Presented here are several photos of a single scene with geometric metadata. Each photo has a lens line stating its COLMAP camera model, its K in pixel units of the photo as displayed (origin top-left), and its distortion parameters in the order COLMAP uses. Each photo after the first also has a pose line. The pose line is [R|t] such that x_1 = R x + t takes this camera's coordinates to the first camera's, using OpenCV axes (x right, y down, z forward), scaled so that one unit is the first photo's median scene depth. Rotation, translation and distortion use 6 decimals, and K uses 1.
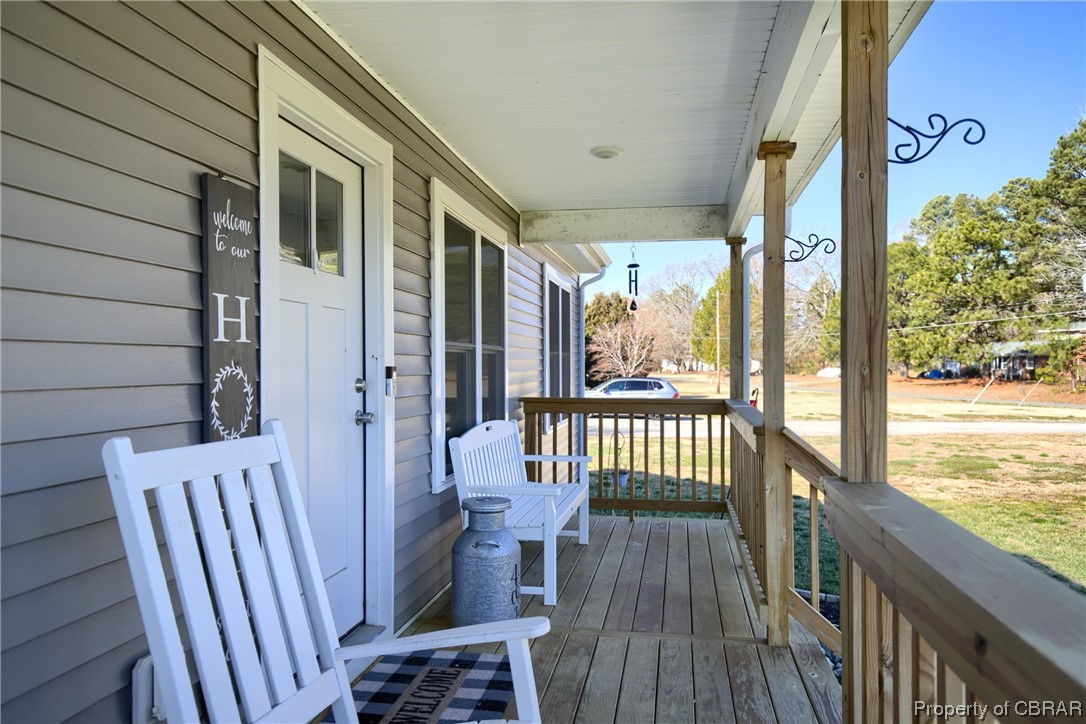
lens RADIAL K [[802.2, 0, 541.5], [0, 802.2, 363.0], [0, 0, 1]] dist [0.019987, 0.000624]
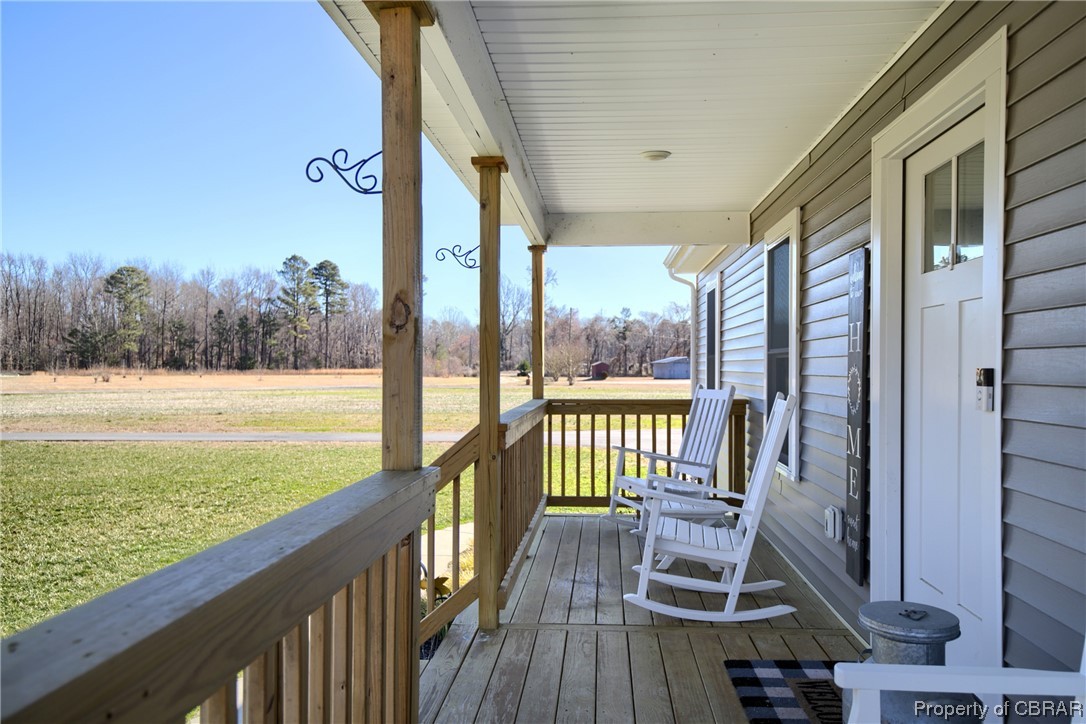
lens RADIAL K [[802.2, 0, 545.7], [0, 802.2, 363.5], [0, 0, 1]] dist [0.019987, 0.000624]
pose [[-0.994205, 0.002527, -0.107471, 0.304945], [0.002599, 0.999996, -0.000535, -0.001007], [0.107470, -0.000811, -0.994208, 1.956465]]
